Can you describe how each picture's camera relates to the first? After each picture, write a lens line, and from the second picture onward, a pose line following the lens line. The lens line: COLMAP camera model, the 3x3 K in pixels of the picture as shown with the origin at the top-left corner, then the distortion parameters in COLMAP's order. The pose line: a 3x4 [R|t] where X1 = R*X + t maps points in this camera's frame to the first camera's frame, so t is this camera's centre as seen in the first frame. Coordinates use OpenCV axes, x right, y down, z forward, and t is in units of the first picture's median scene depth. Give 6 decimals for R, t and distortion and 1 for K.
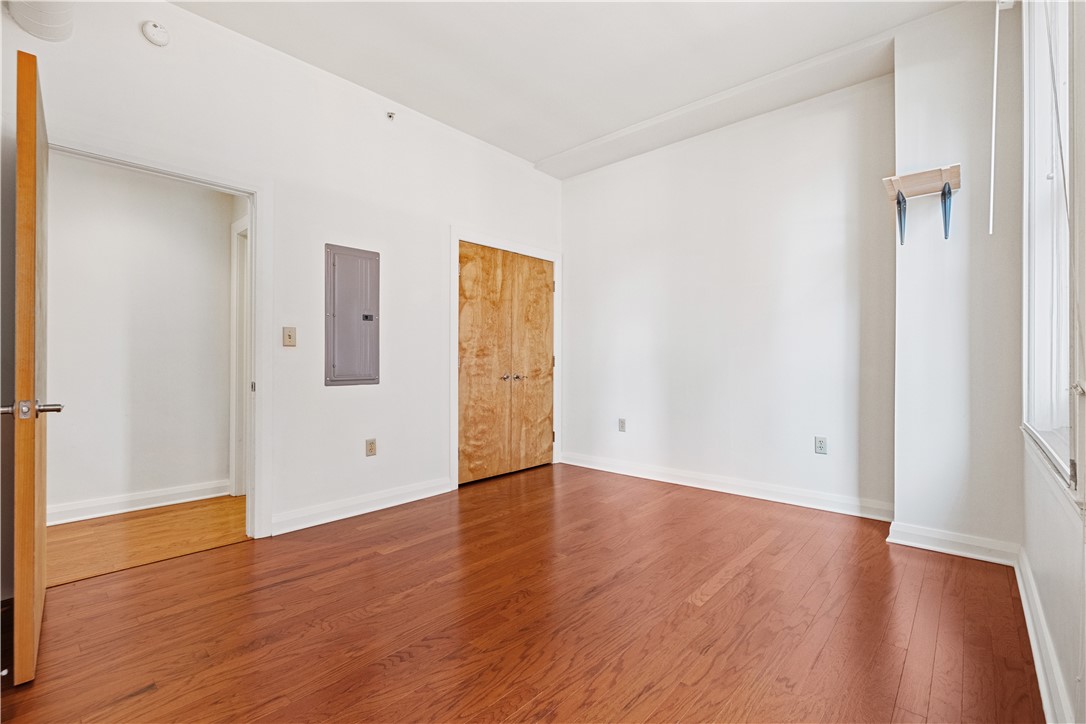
lens RADIAL K [[476.8, 0, 549.5], [0, 476.8, 362.6], [0, 0, 1]] dist [-0.005917, 0.000725]
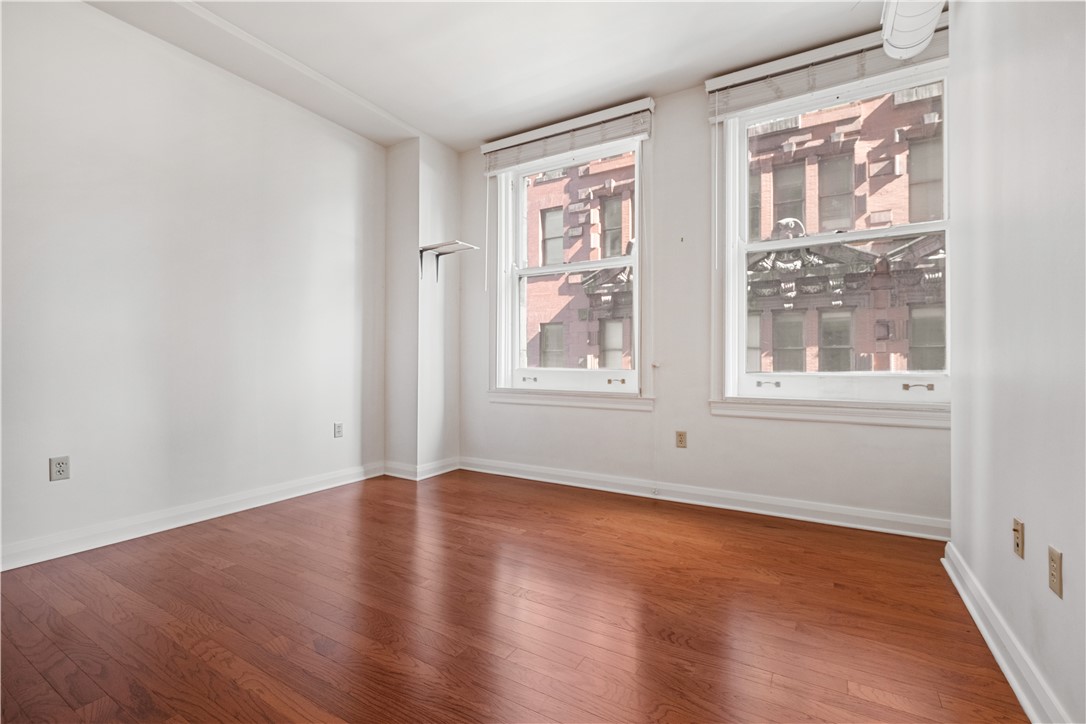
lens RADIAL K [[476.8, 0, 537.8], [0, 476.8, 353.7], [0, 0, 1]] dist [-0.005917, 0.000725]
pose [[-0.173830, 0.018995, 0.984592, -0.826040], [-0.001009, 0.999810, -0.019466, 0.015459], [-0.984775, -0.004377, -0.173778, 0.933305]]
